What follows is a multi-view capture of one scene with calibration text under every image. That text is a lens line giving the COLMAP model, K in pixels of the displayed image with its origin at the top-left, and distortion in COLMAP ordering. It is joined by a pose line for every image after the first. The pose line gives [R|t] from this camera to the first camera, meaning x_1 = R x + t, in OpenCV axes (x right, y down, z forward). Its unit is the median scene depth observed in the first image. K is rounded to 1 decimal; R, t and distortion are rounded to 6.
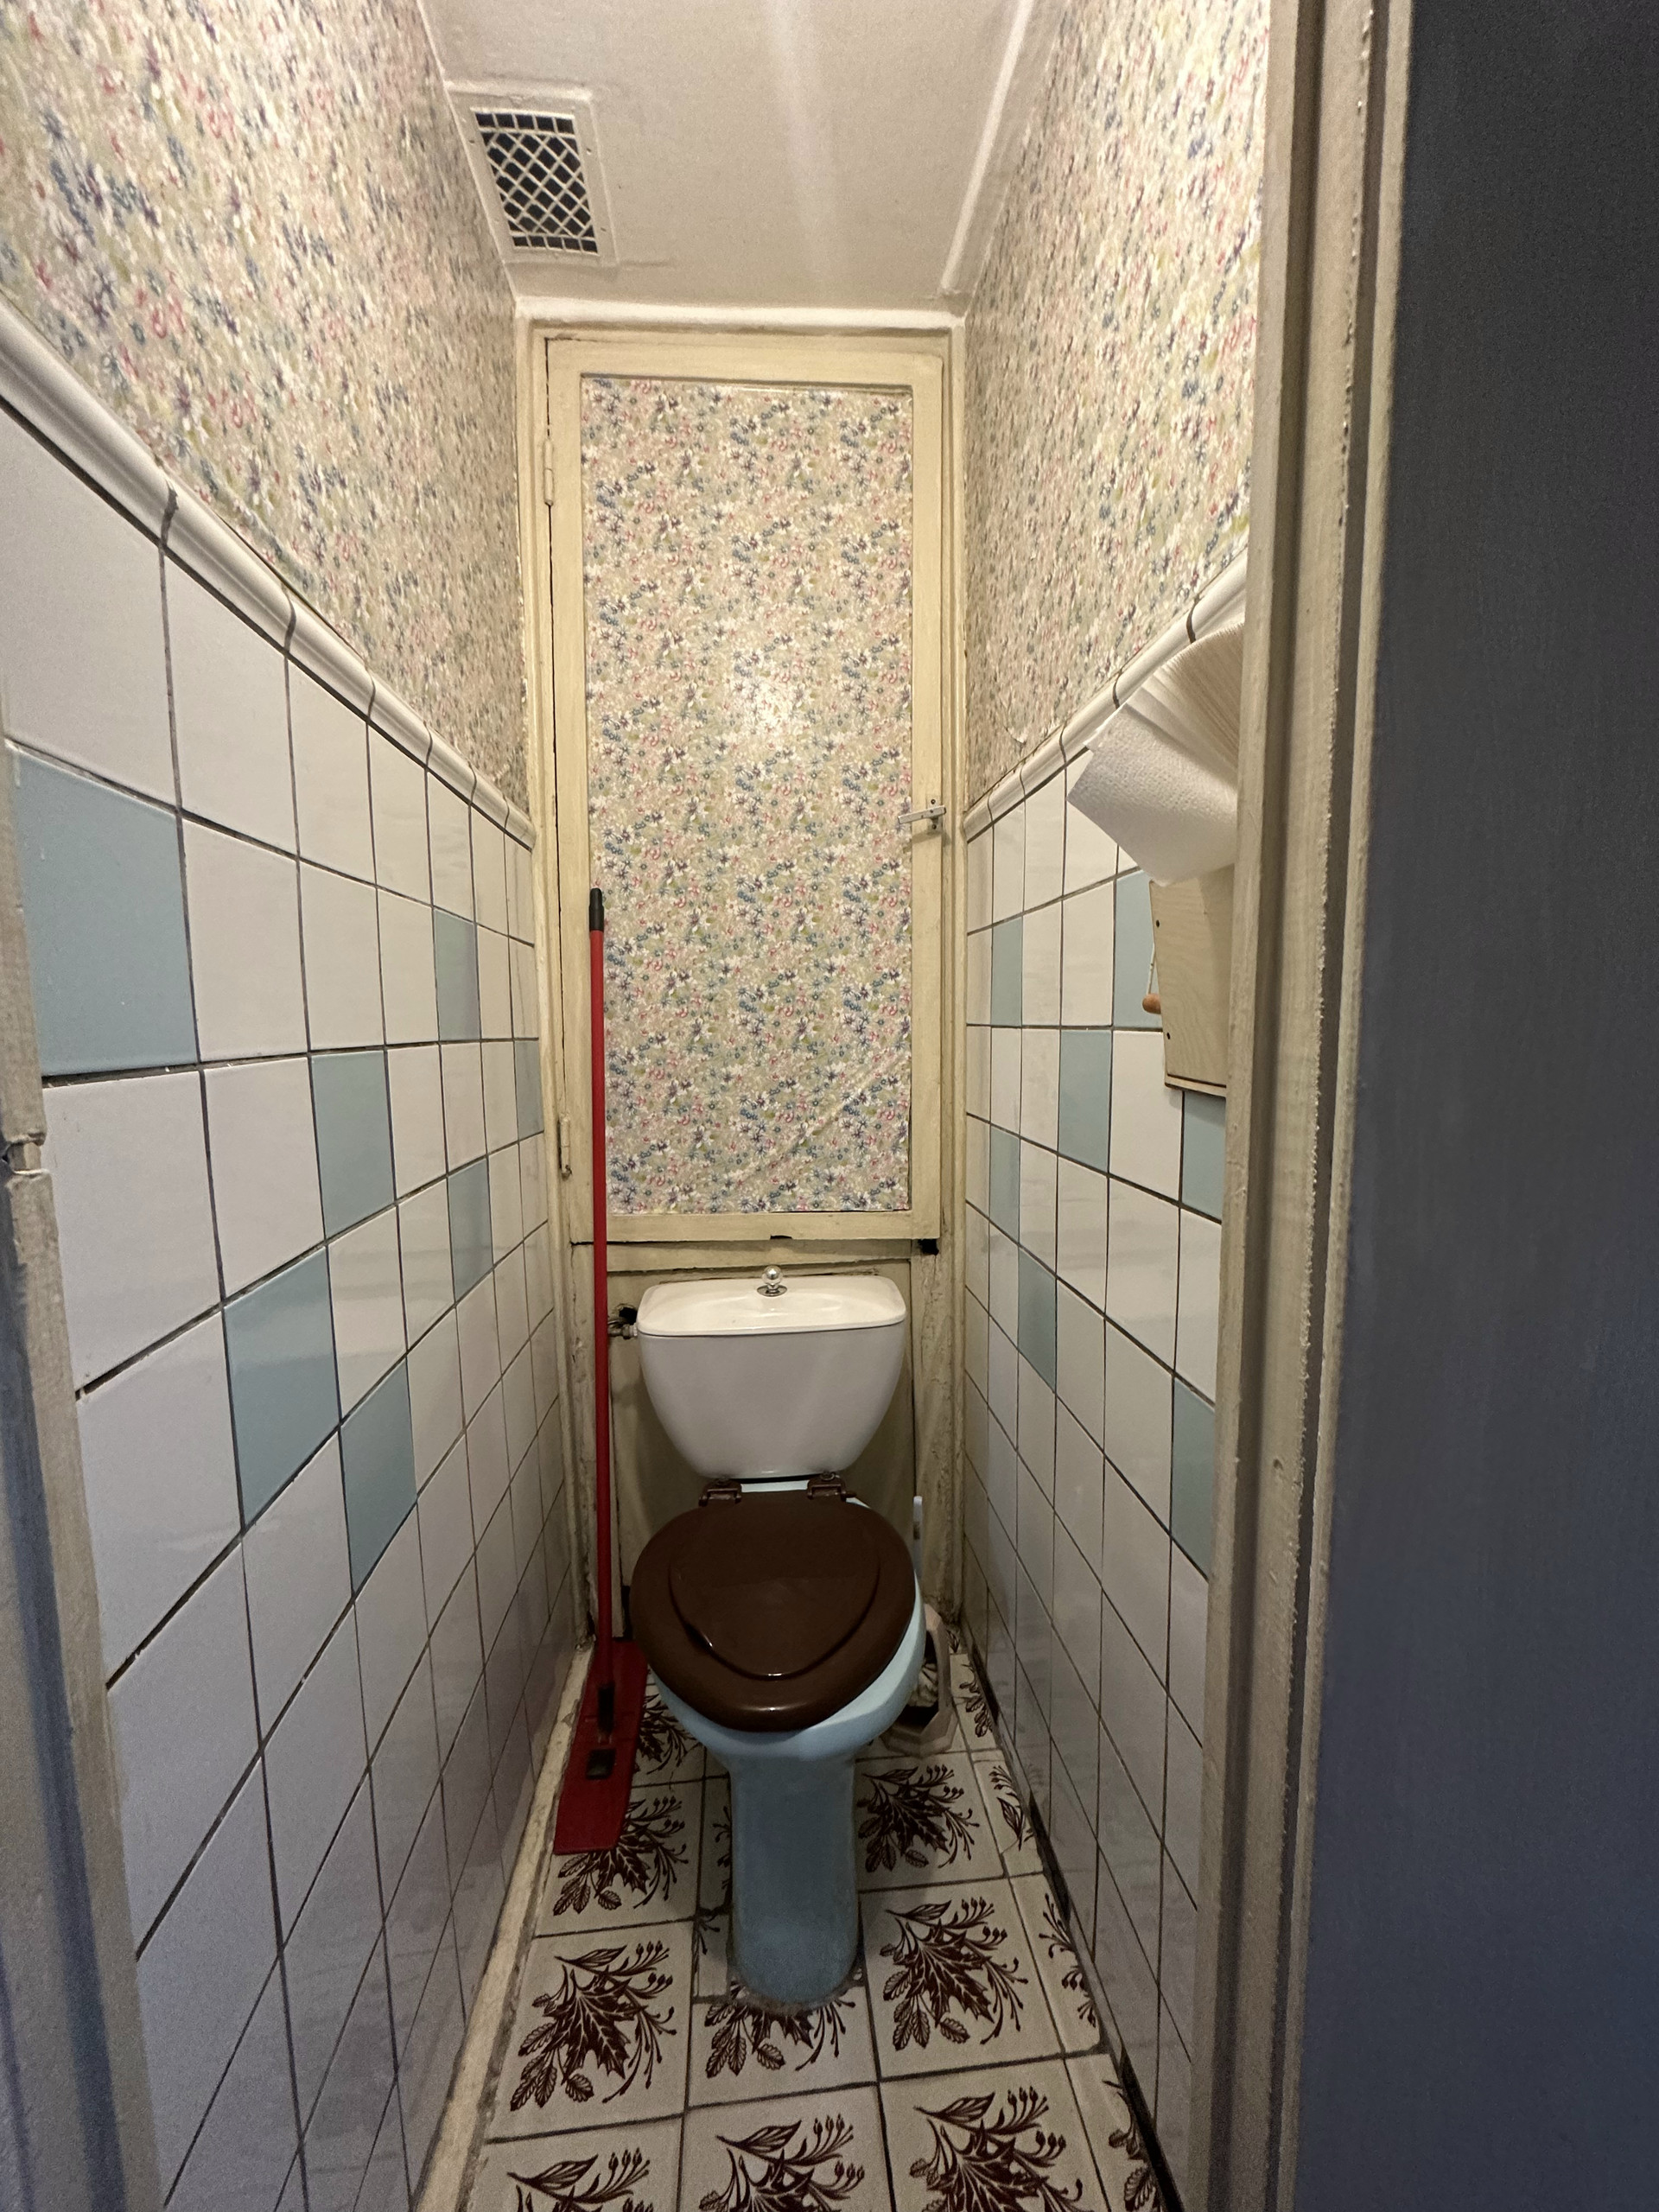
lens RADIAL K [[881.0, 0, 830.2], [0, 881.0, 1106.0], [0, 0, 1]] dist [-0.004332, 0.000701]
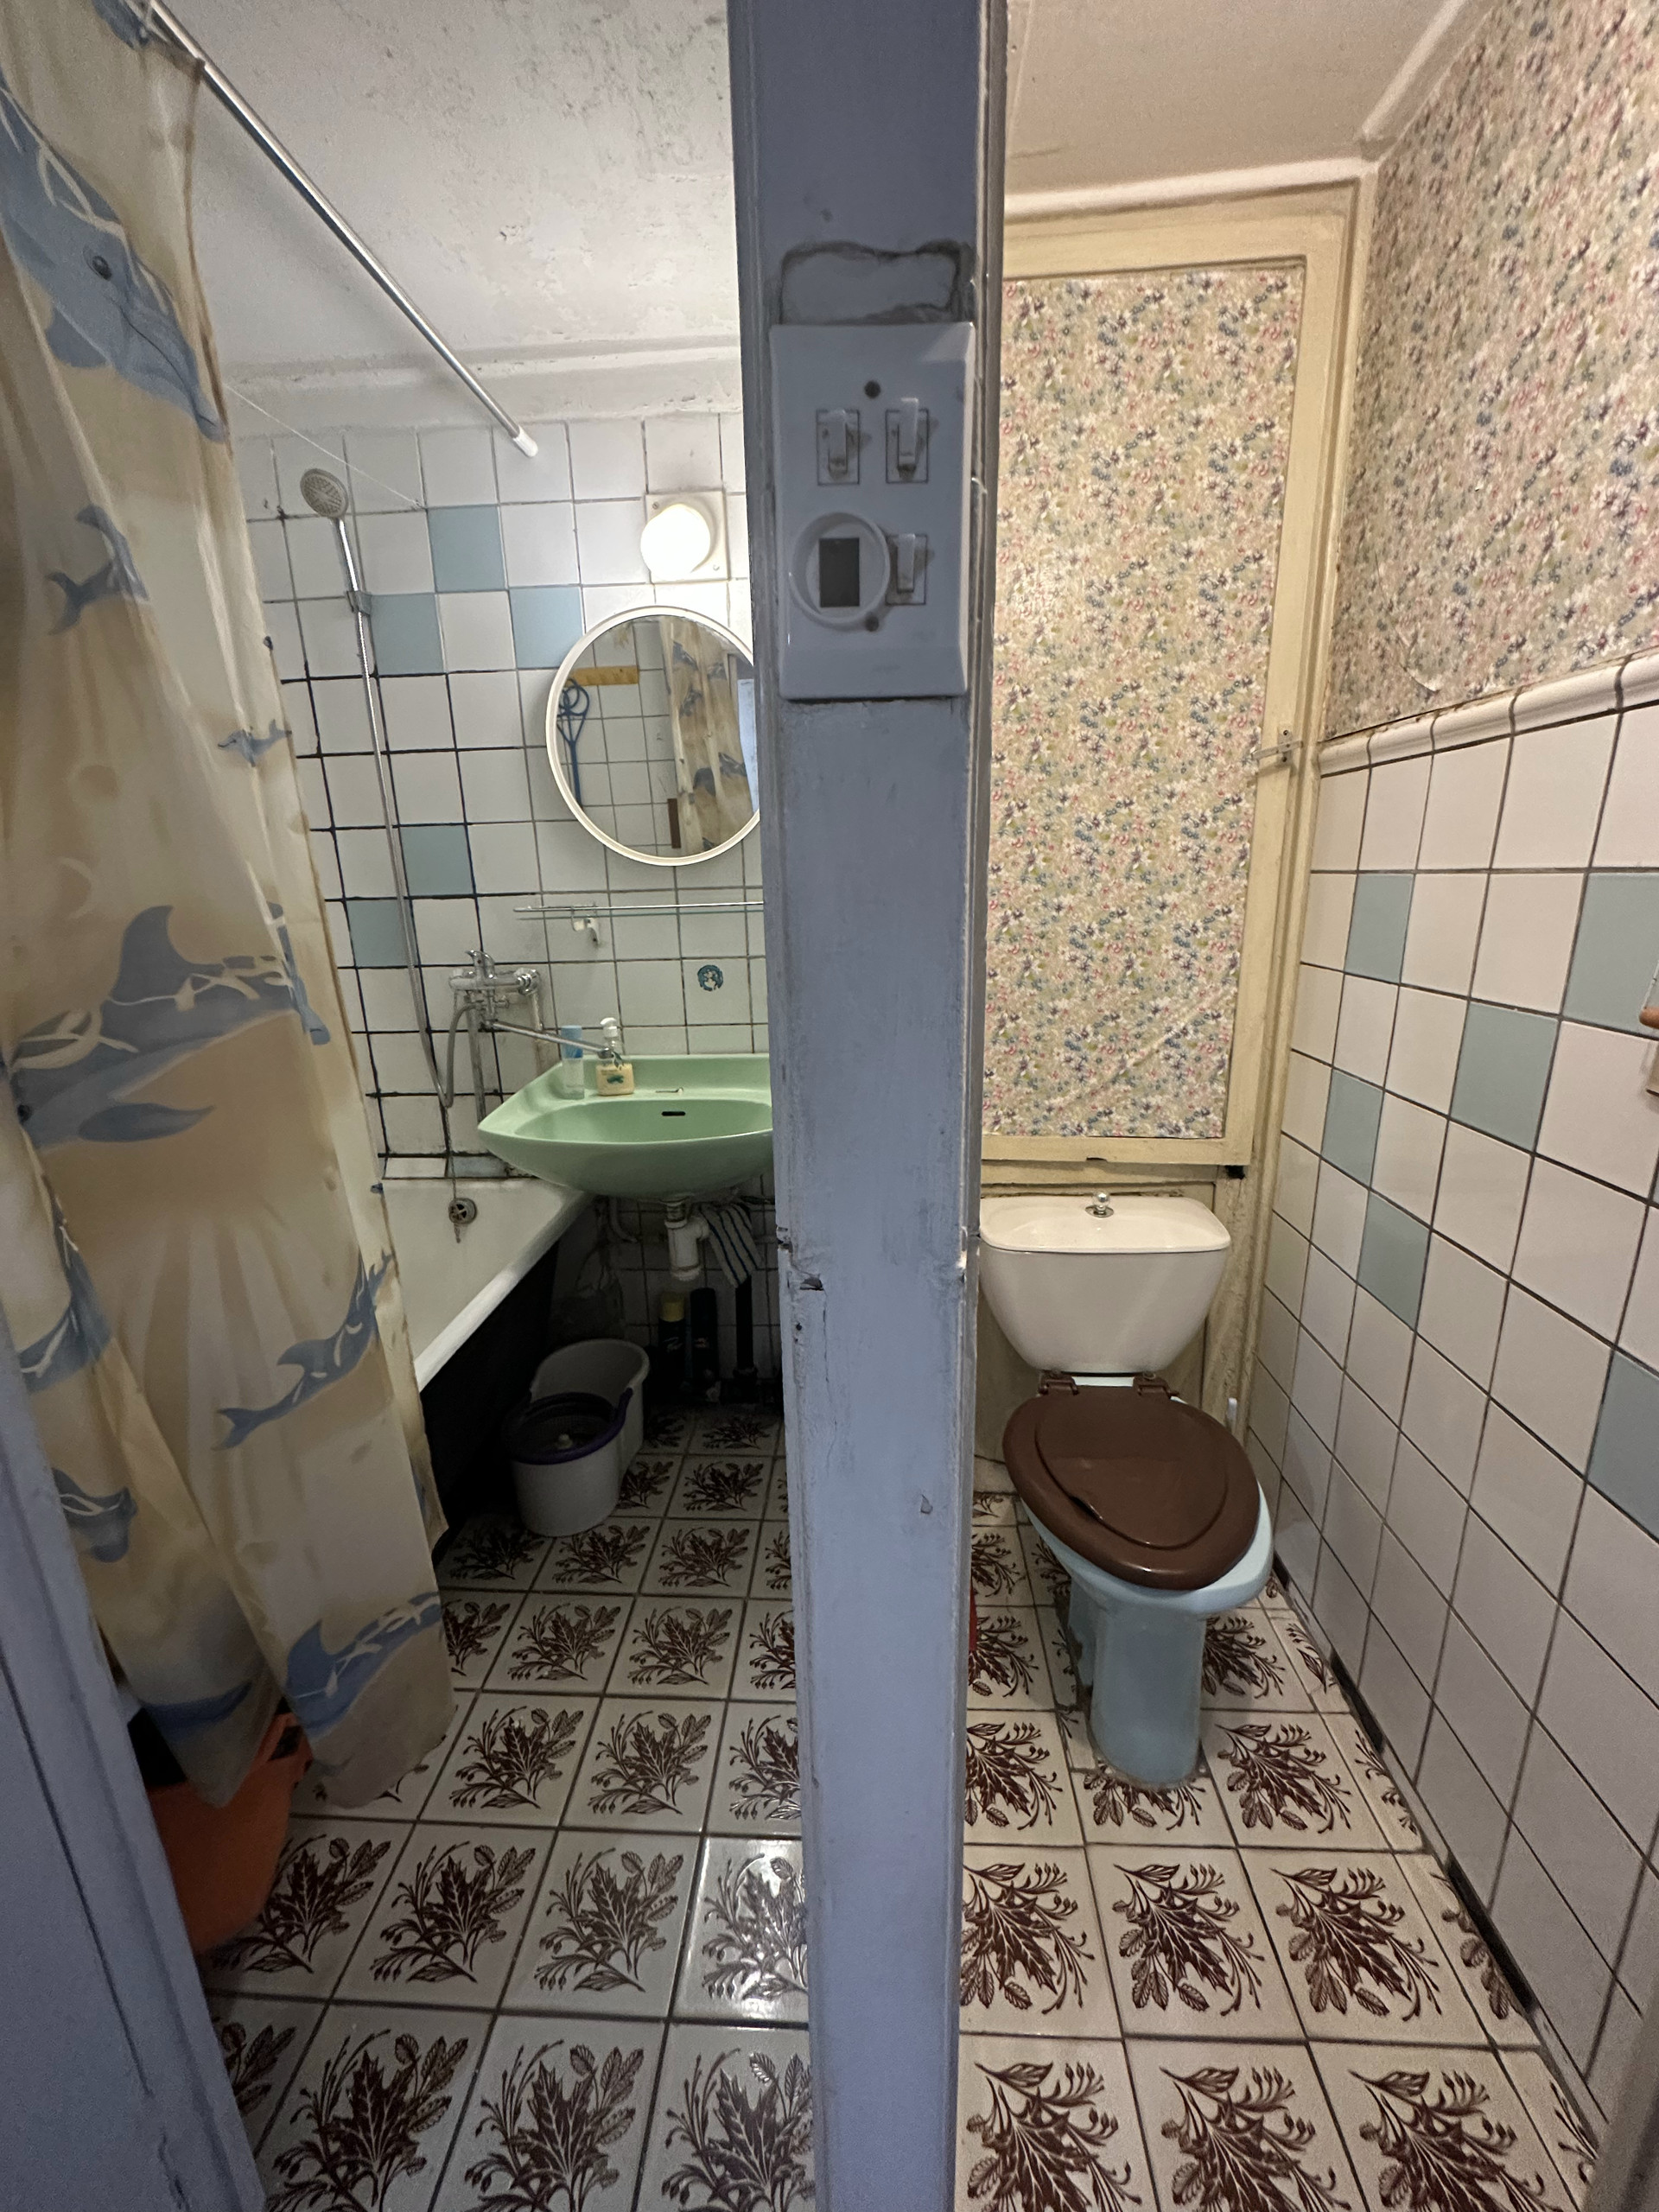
lens RADIAL K [[881.0, 0, 831.6], [0, 881.0, 1107.3], [0, 0, 1]] dist [-0.004332, 0.000701]
pose [[0.988559, 0.027998, -0.148213, -0.314561], [-0.003937, 0.987076, 0.160205, -0.123471], [0.150783, -0.157789, 0.975893, -0.135151]]
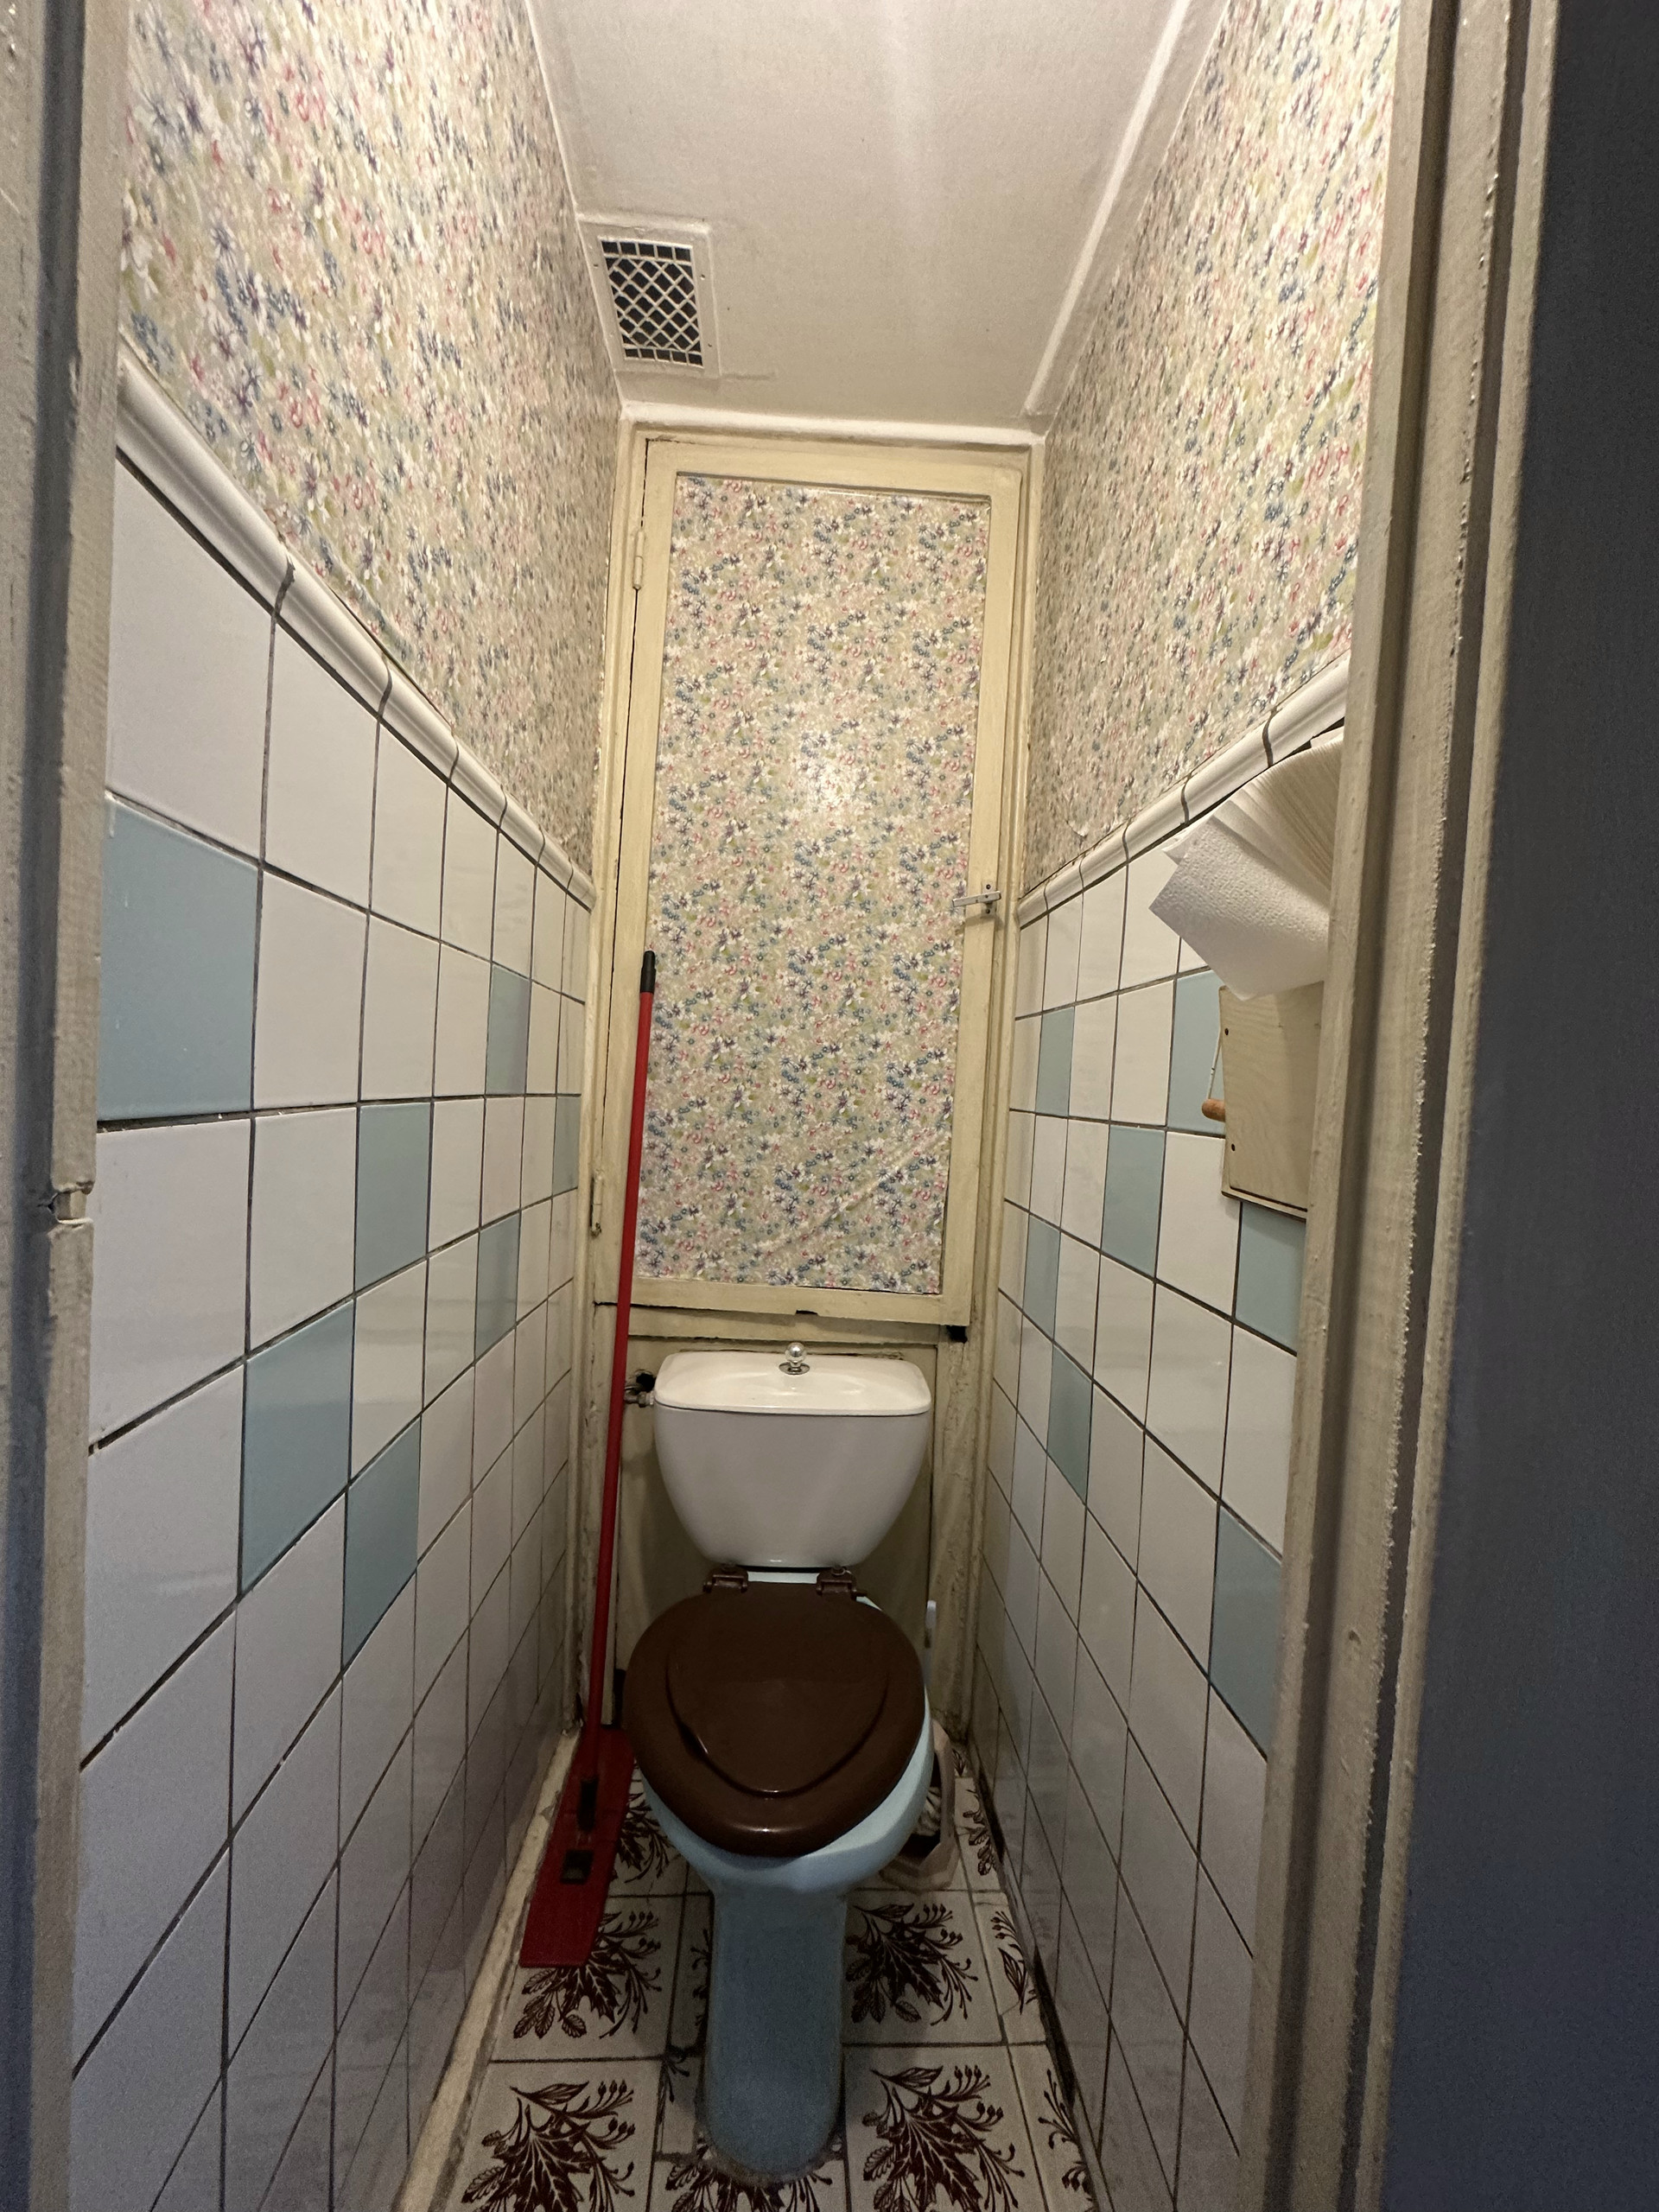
lens RADIAL K [[881.0, 0, 830.2], [0, 881.0, 1106.4], [0, 0, 1]] dist [-0.004332, 0.000701]
pose [[0.997079, 0.066955, -0.036760, -0.013456], [-0.069502, 0.994904, -0.073041, -0.013384], [0.031683, 0.075383, 0.996651, 0.012907]]
